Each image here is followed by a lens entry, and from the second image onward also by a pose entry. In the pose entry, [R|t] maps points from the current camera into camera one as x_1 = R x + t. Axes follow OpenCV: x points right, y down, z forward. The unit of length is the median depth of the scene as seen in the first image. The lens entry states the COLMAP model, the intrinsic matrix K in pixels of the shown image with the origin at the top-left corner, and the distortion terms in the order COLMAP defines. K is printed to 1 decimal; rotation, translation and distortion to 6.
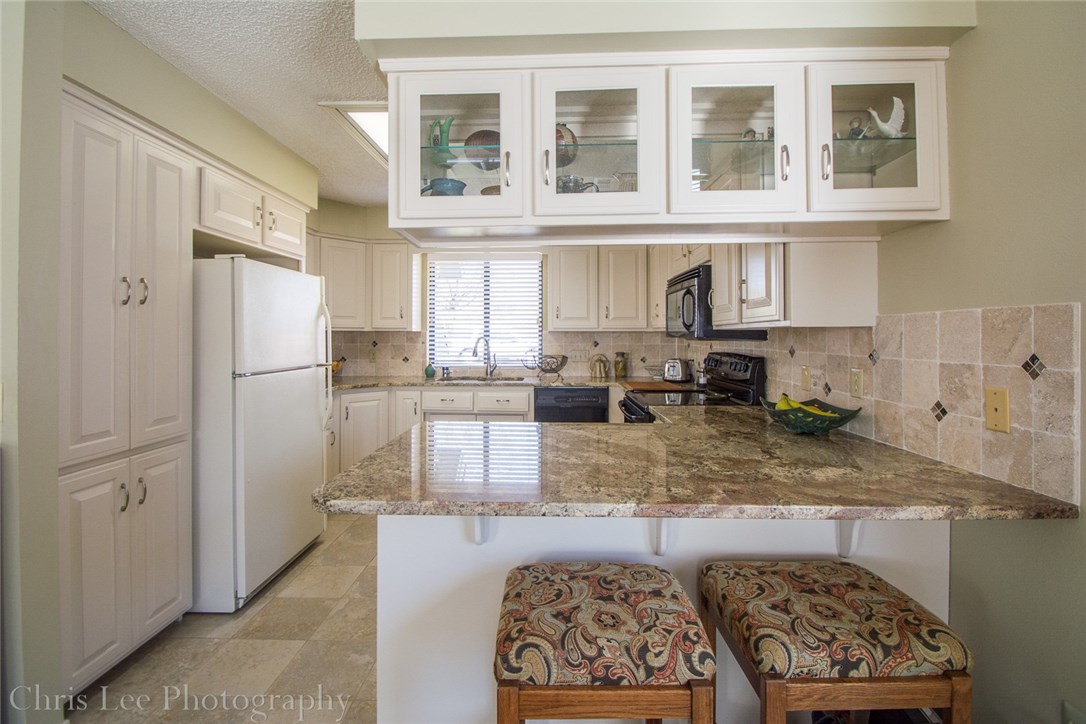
lens RADIAL K [[483.7, 0, 540.2], [0, 483.7, 332.1], [0, 0, 1]] dist [0.016325, -0.016260]
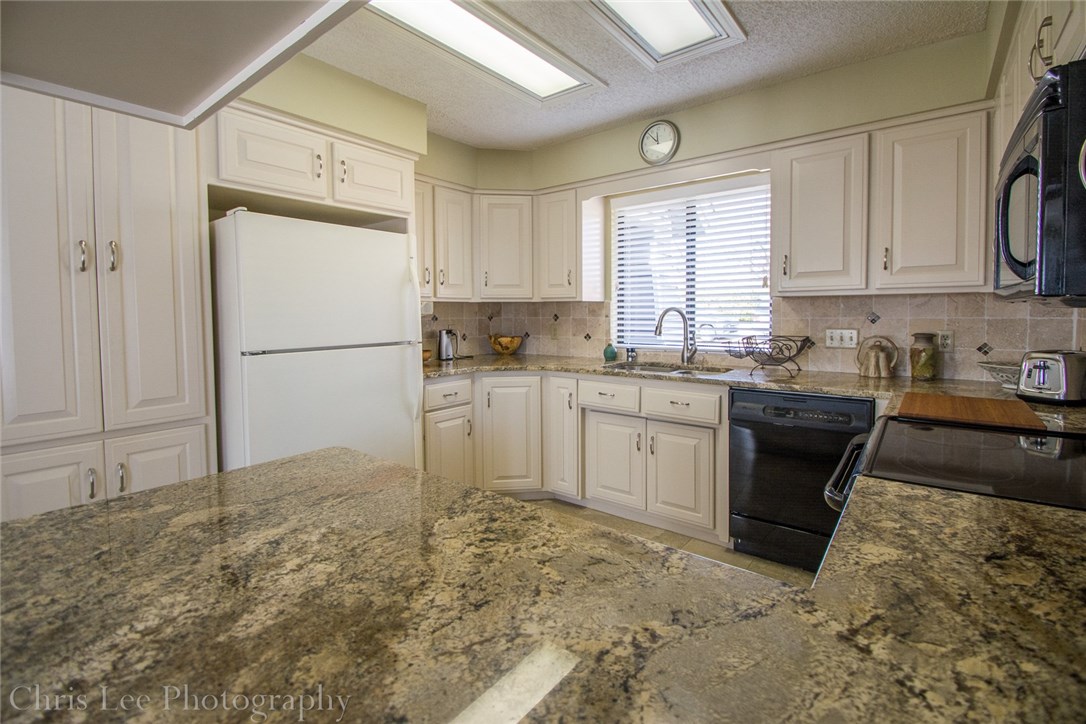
lens RADIAL K [[491.6, 0, 539.5], [0, 491.6, 330.8], [0, 0, 1]] dist [0.018552, -0.018335]
pose [[0.803545, 0.016640, -0.595011, 0.155306], [0.012656, 0.998906, 0.045026, 0.009435], [0.595109, -0.043711, 0.802455, 0.327876]]
